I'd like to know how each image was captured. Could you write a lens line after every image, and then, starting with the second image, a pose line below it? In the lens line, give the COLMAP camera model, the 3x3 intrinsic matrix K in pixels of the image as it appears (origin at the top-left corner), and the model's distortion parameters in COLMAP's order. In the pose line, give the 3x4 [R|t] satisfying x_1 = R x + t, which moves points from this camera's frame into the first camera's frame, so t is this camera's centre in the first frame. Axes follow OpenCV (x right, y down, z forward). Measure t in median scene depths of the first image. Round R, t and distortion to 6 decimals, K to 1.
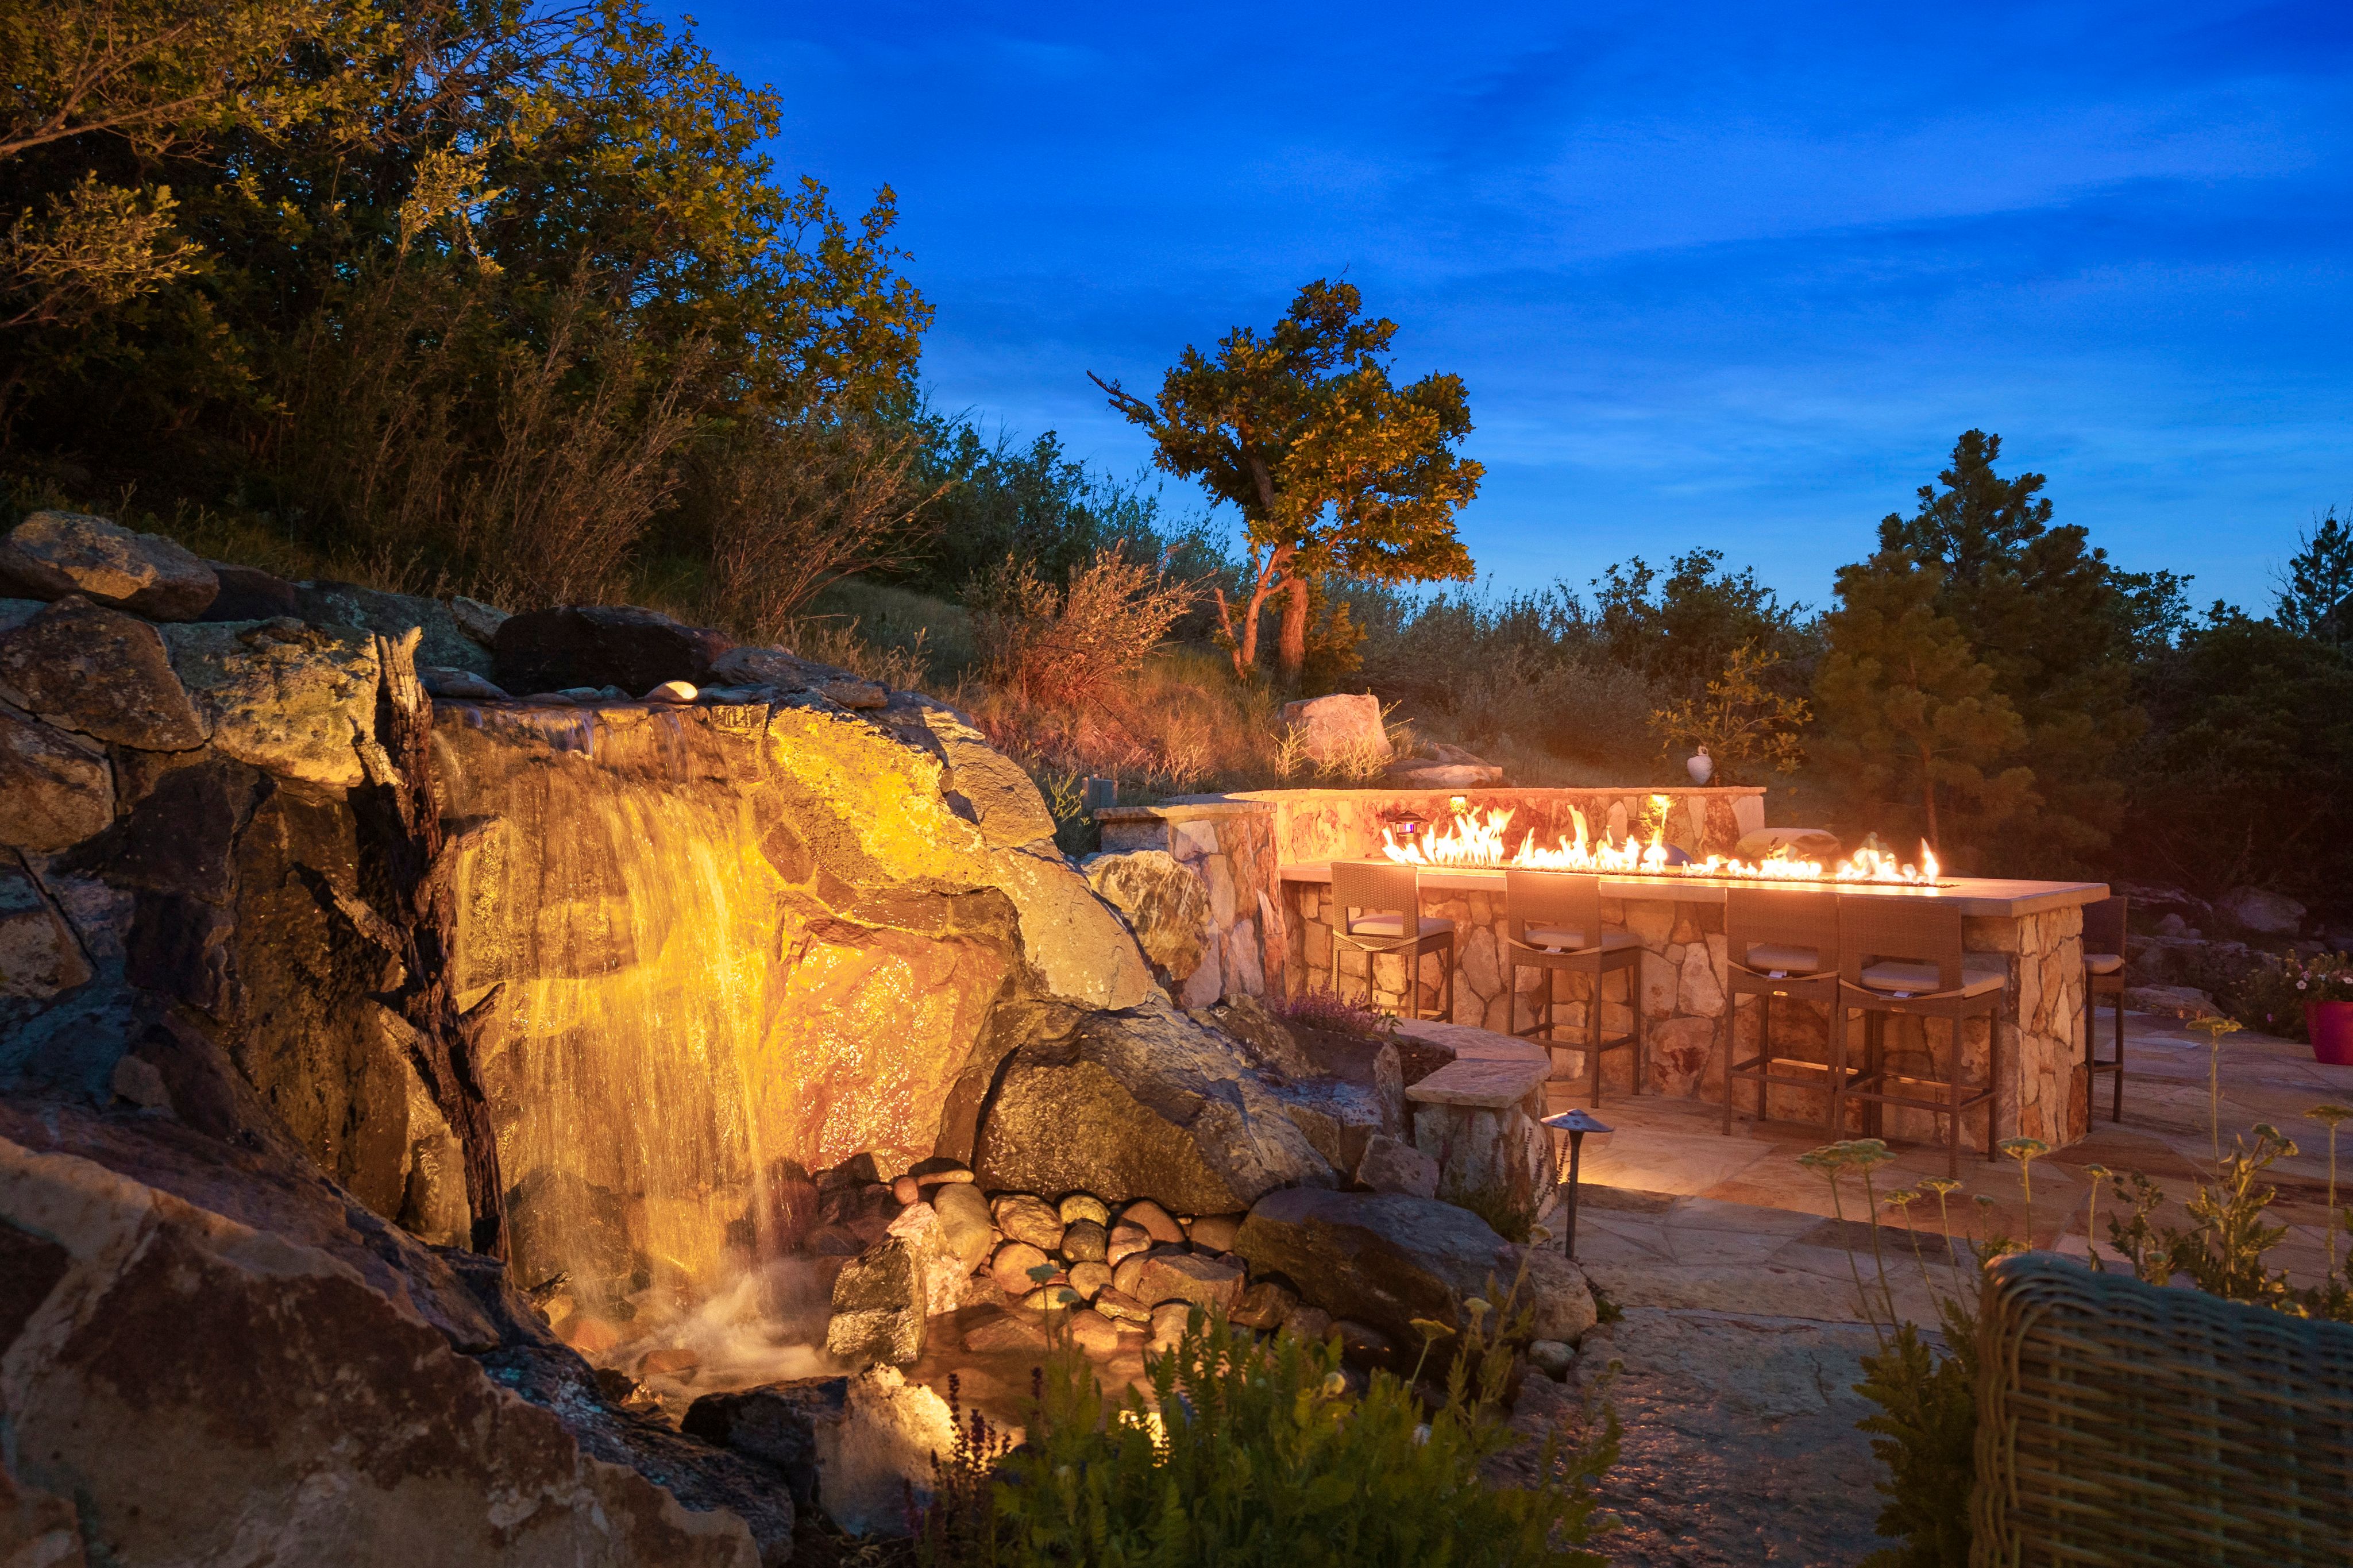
lens RADIAL K [[1623.9, 0, 1202.3], [0, 1623.9, 718.6], [0, 0, 1]] dist [0.136978, -0.170262]
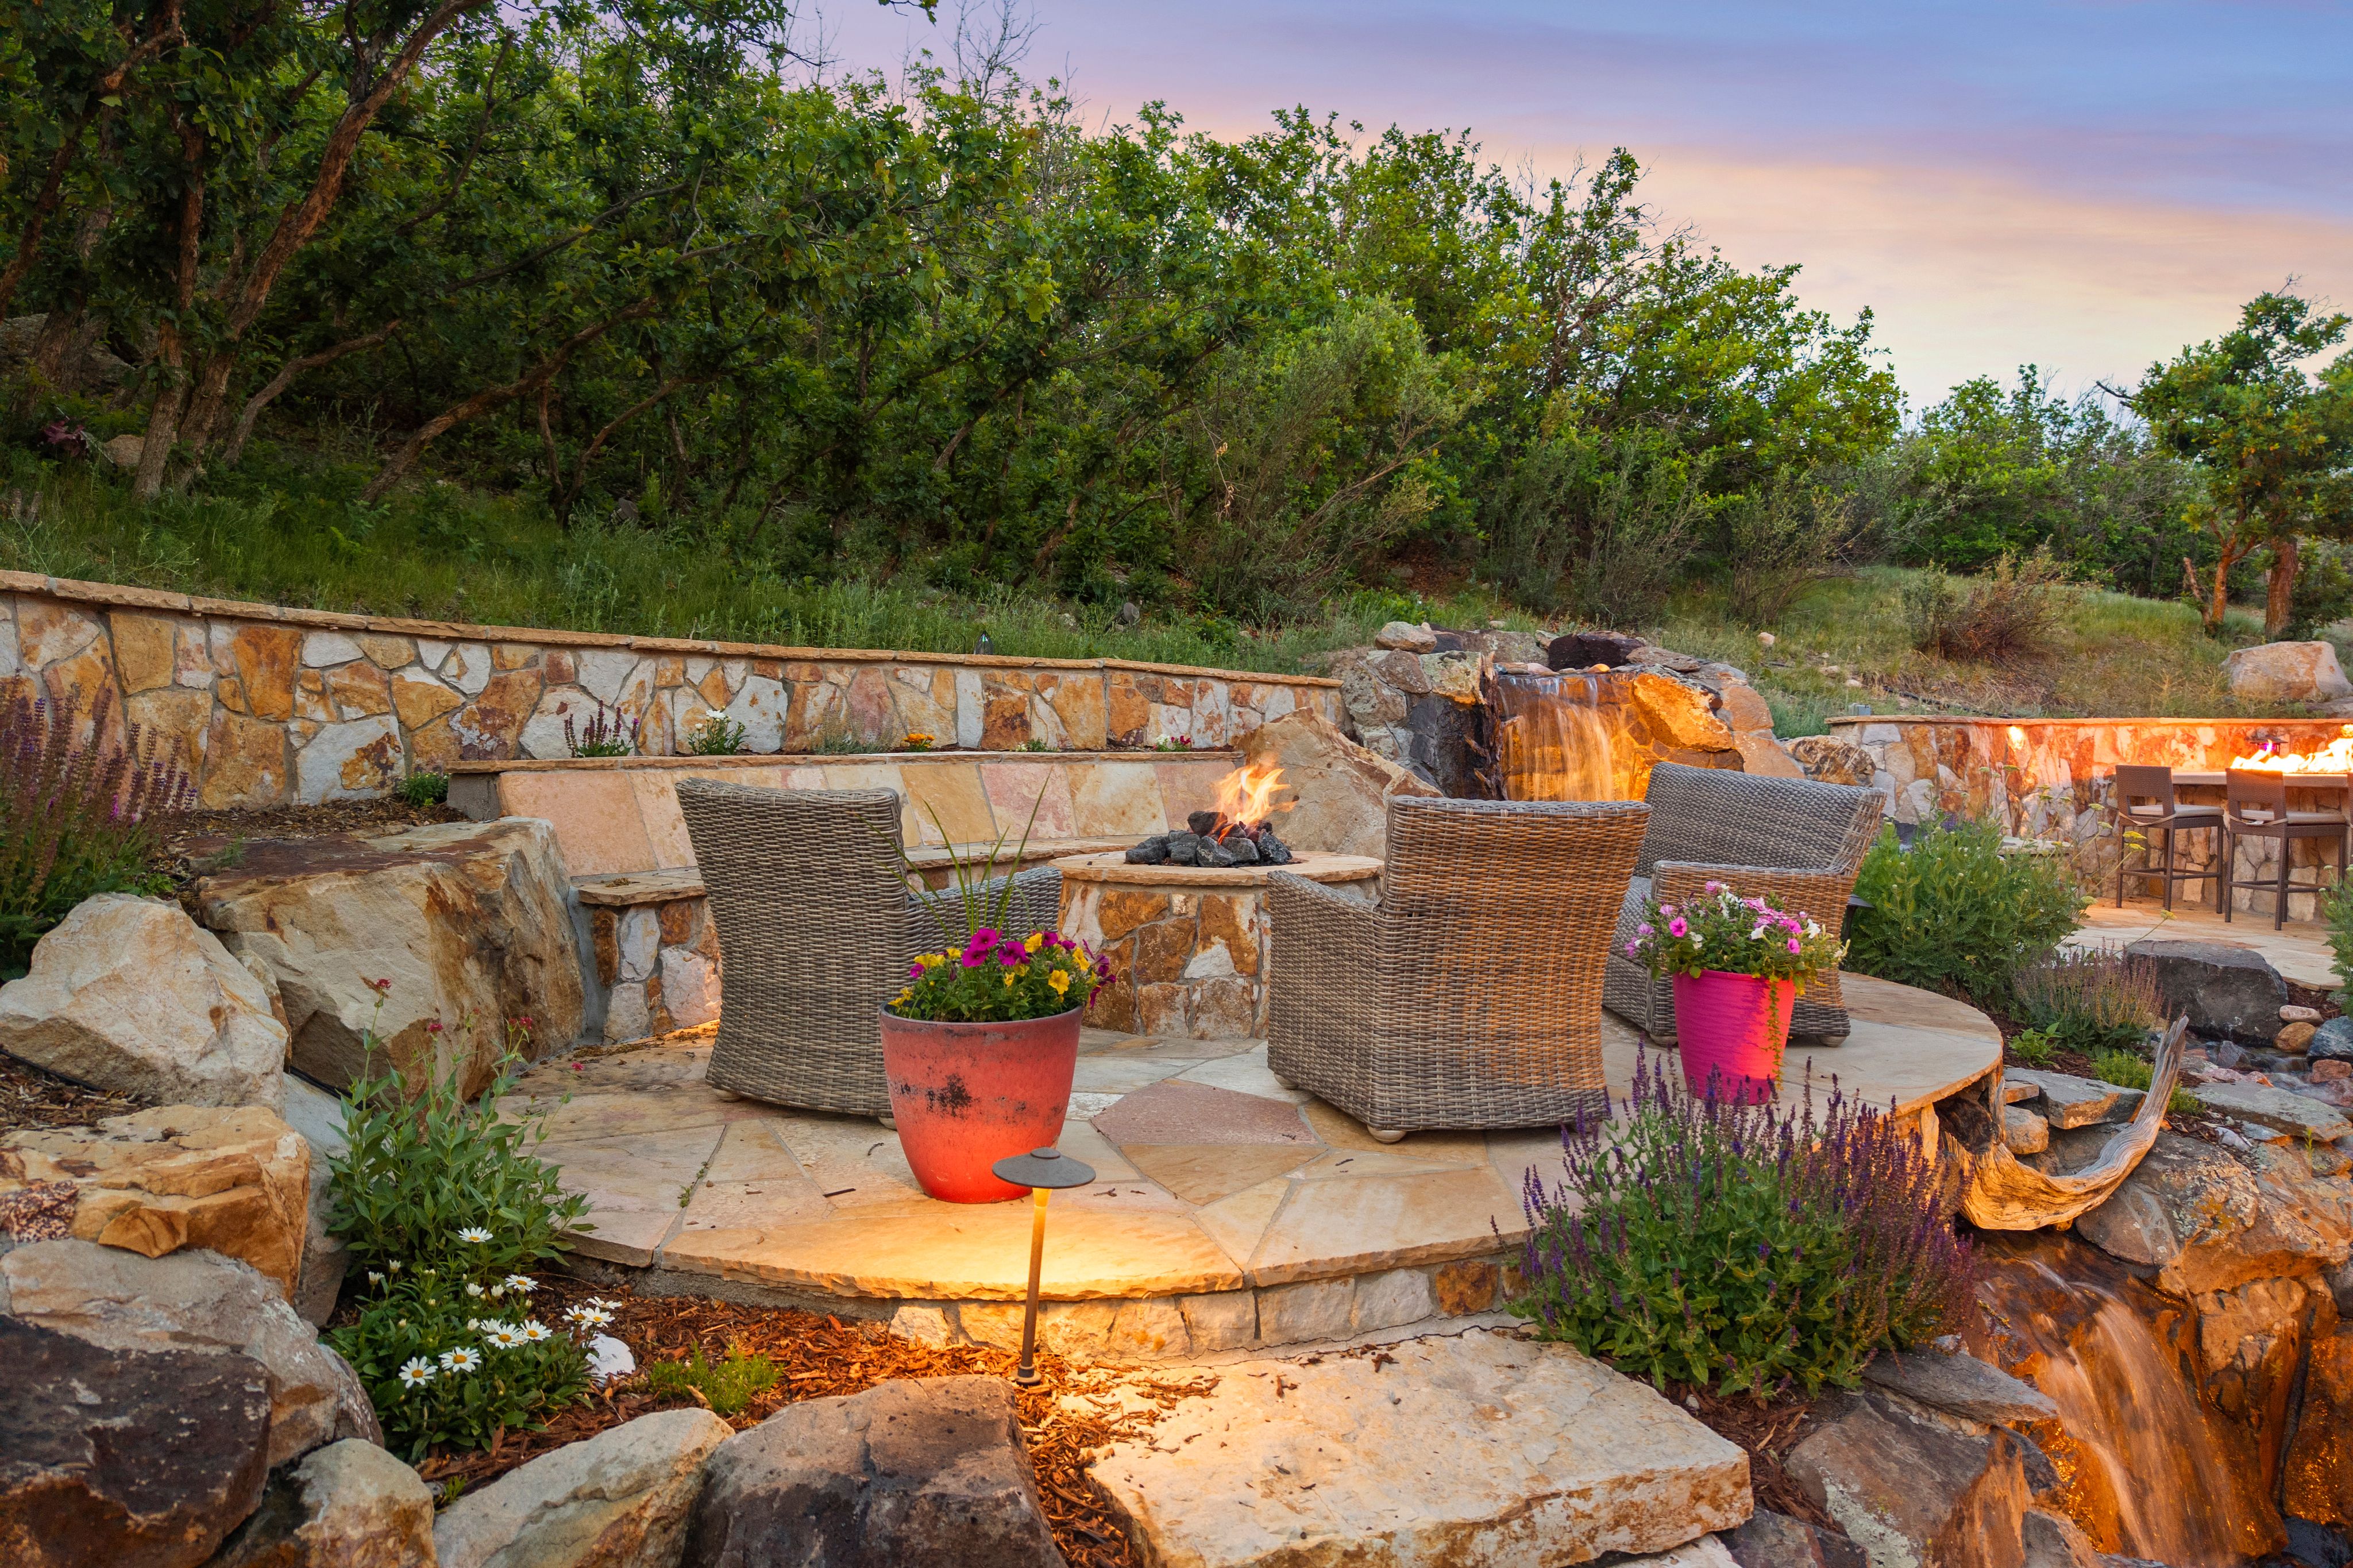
lens RADIAL K [[1575.8, 0, 1168.2], [0, 1575.8, 777.8], [0, 0, 1]] dist [0.008073, -0.008942]
pose [[0.727354, 0.006756, -0.686230, 0.819666], [0.031329, 0.998582, 0.043038, 0.025081], [0.685547, -0.052803, 0.726111, -1.149257]]
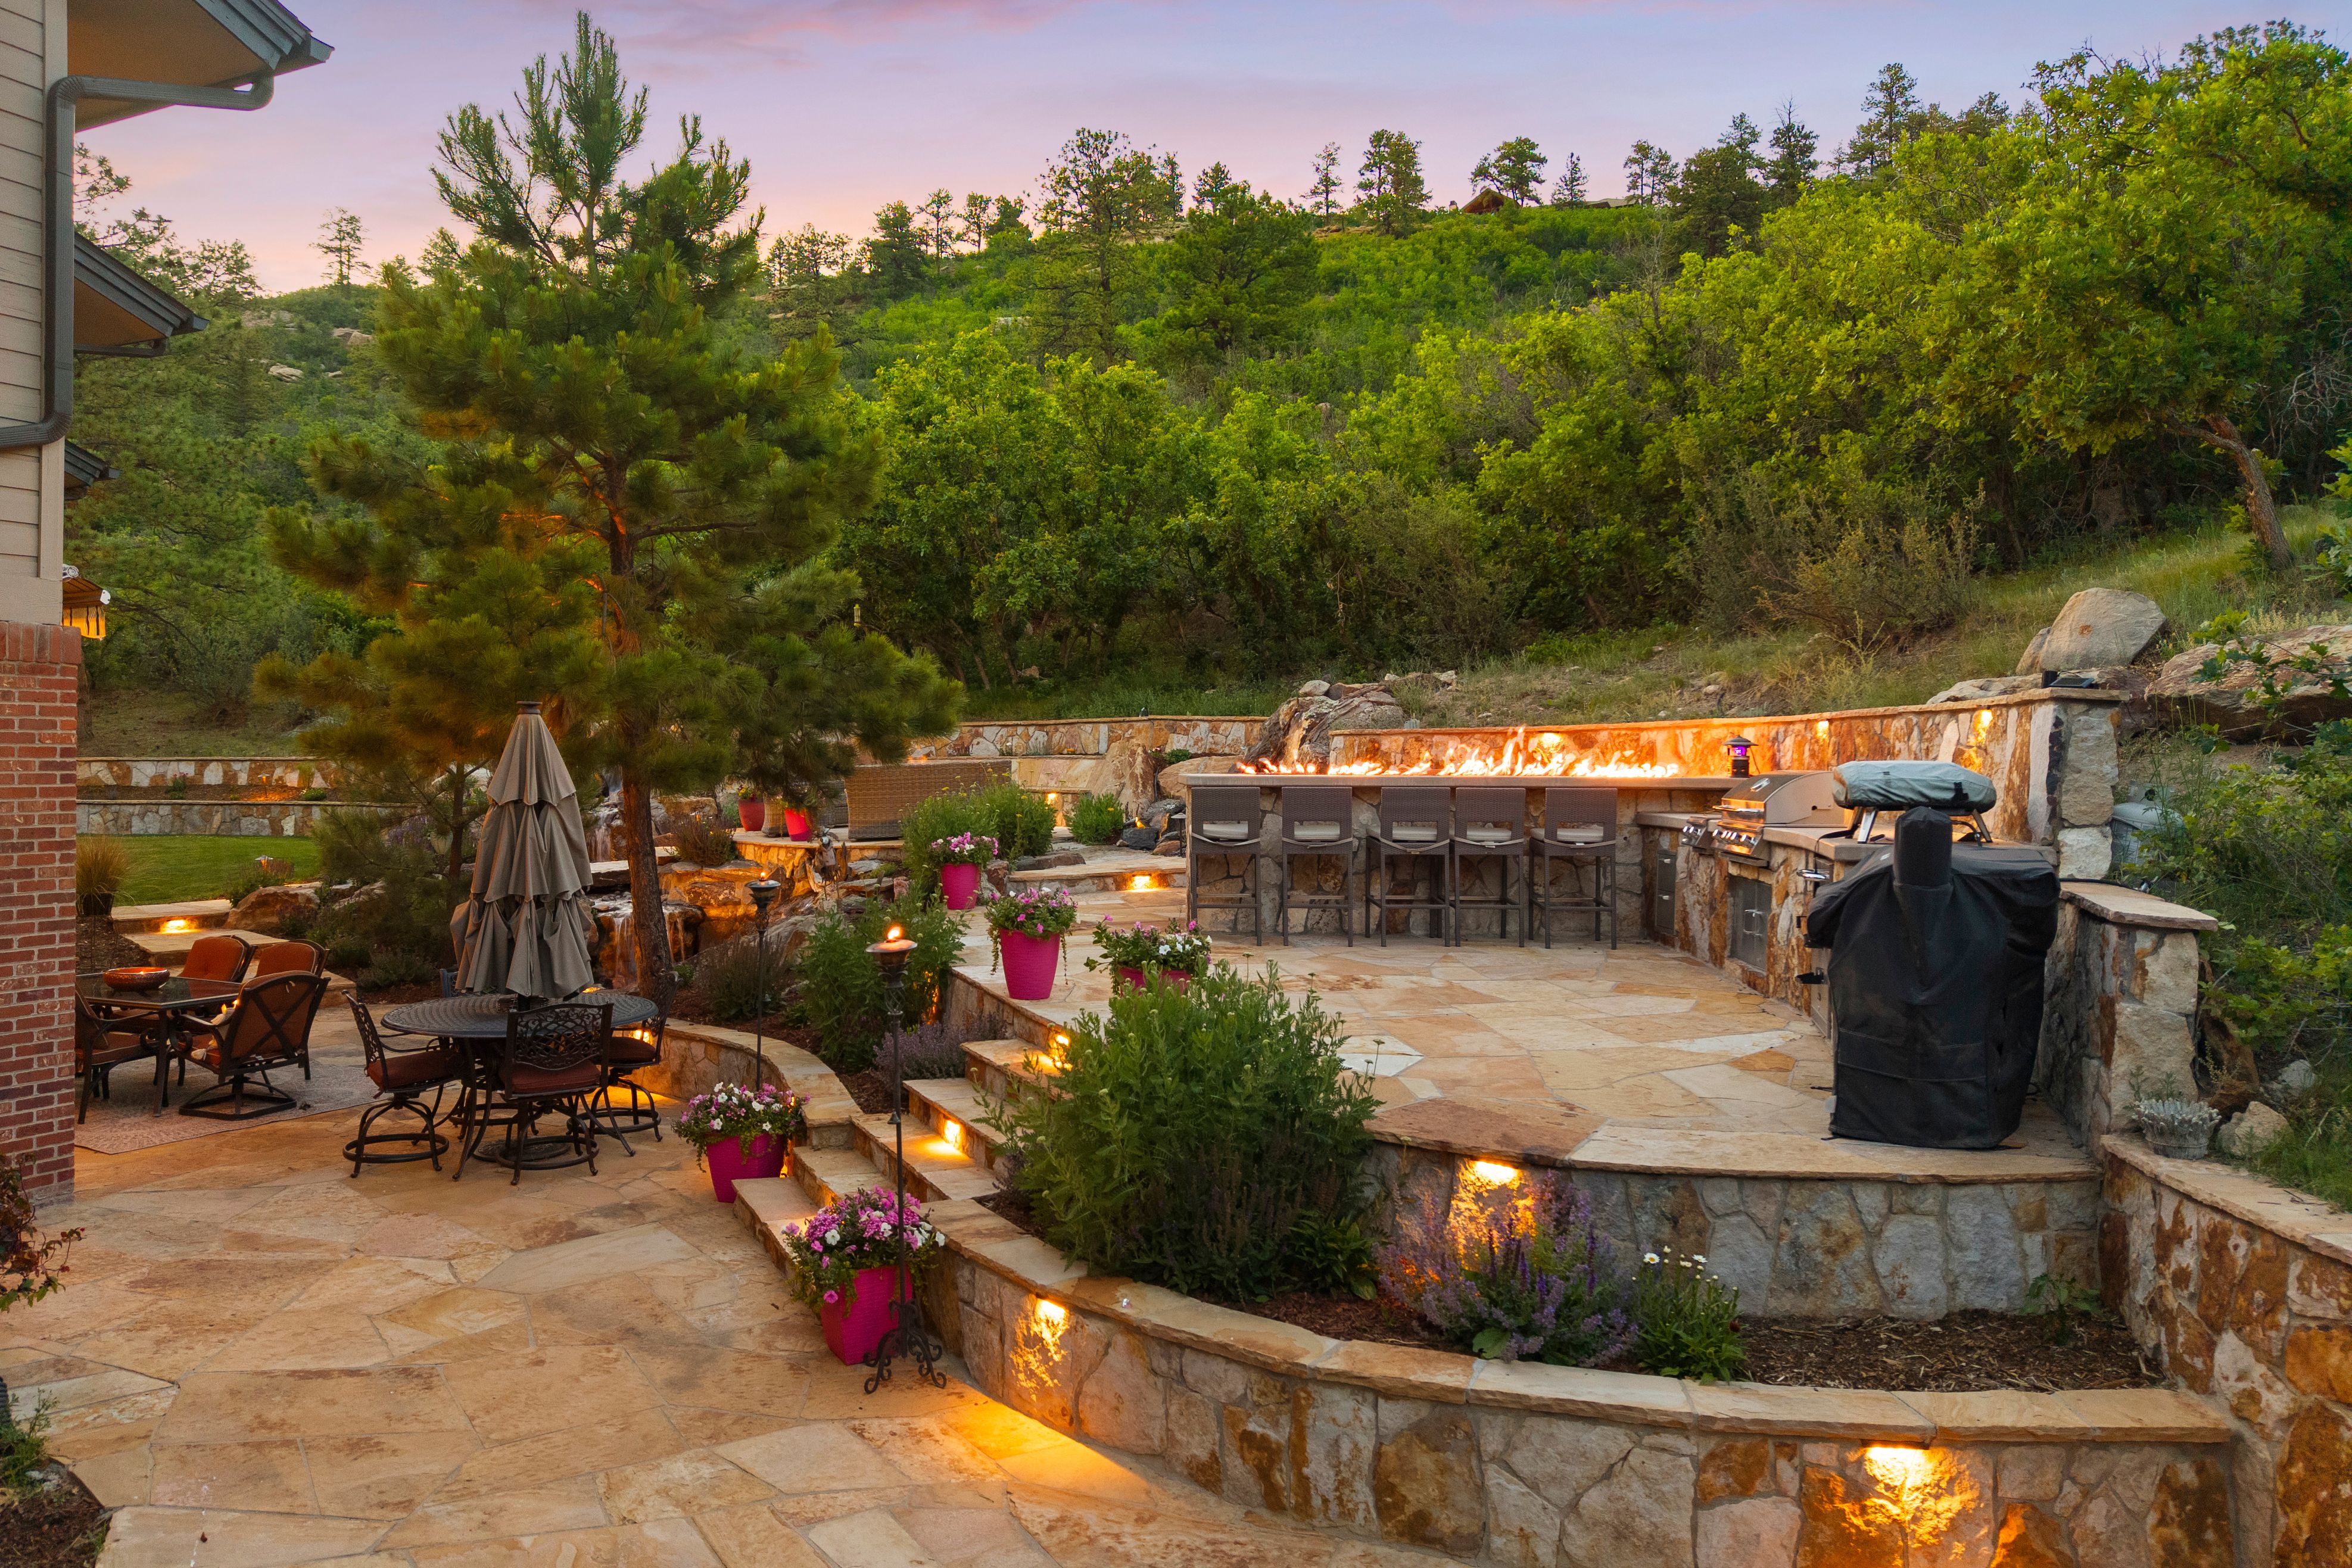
lens RADIAL K [[1601.3, 0, 1128.3], [0, 1601.3, 731.9], [0, 0, 1]] dist [-0.001831, -0.002344]
pose [[-0.706718, -0.018871, -0.707243, 2.671769], [0.021047, 0.998641, -0.047678, 0.219588], [0.707182, -0.048581, -0.705361, 3.270108]]
